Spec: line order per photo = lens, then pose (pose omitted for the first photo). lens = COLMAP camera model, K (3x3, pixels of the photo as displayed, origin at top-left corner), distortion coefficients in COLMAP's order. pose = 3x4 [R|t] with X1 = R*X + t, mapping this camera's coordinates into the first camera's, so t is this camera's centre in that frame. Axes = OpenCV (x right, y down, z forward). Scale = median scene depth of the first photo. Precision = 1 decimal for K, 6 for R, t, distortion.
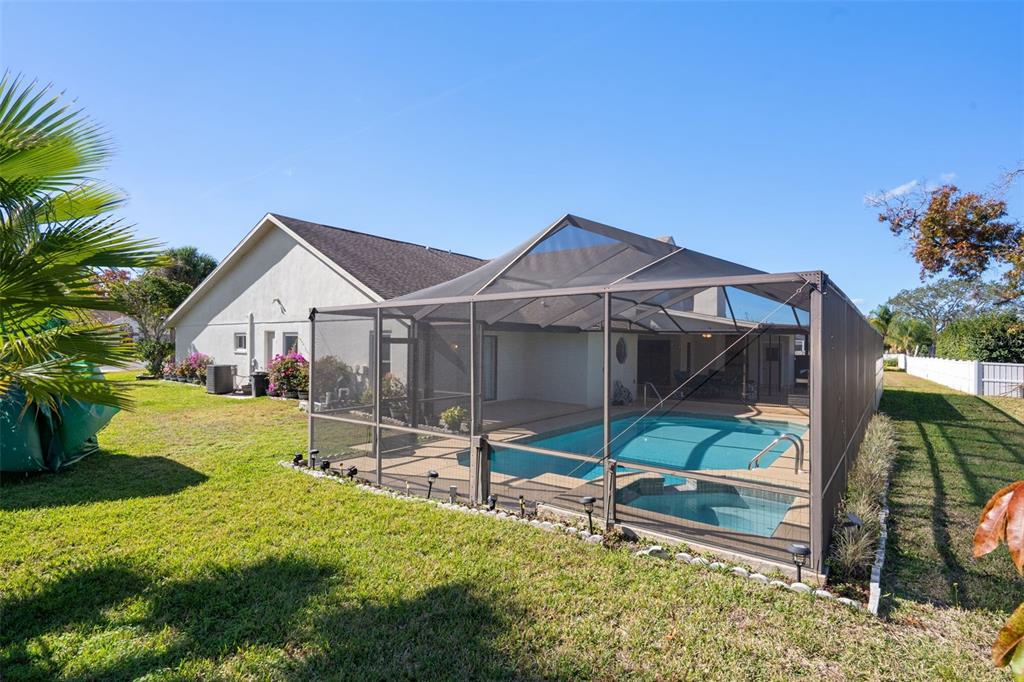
lens RADIAL K [[514.7, 0, 512.6], [0, 514.7, 344.0], [0, 0, 1]] dist [0.002941, 0.000866]
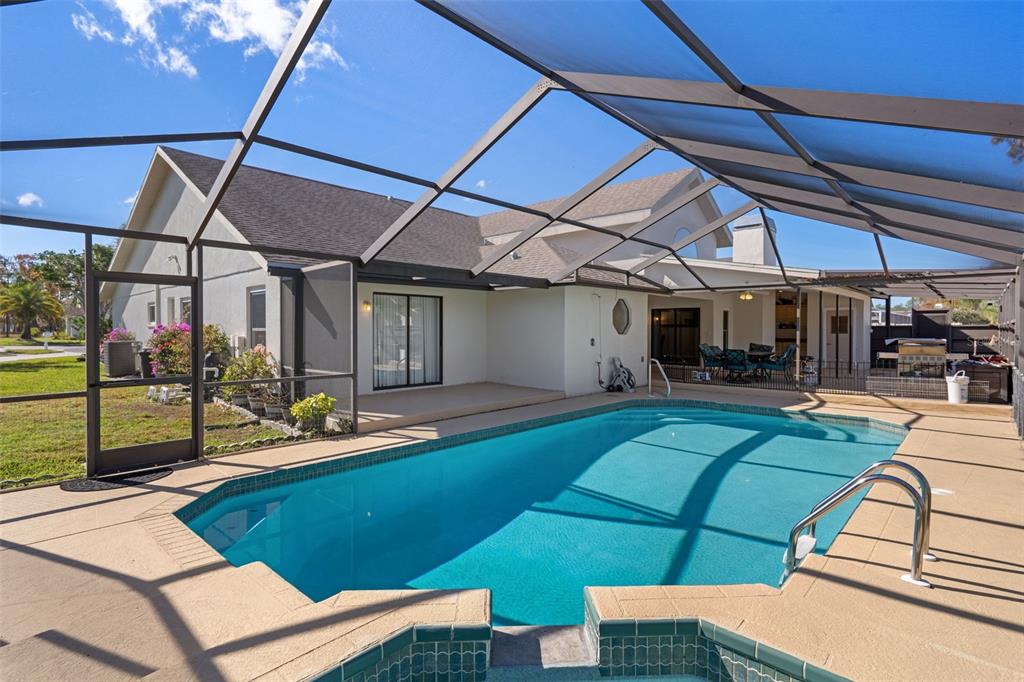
lens RADIAL K [[507.1, 0, 513.3], [0, 507.1, 333.8], [0, 0, 1]] dist [-0.000890, 0.000299]
pose [[0.994704, -0.009577, -0.102336, 0.143631], [0.010215, 0.999932, 0.005706, 0.033851], [0.102274, -0.006721, 0.994734, 0.293609]]
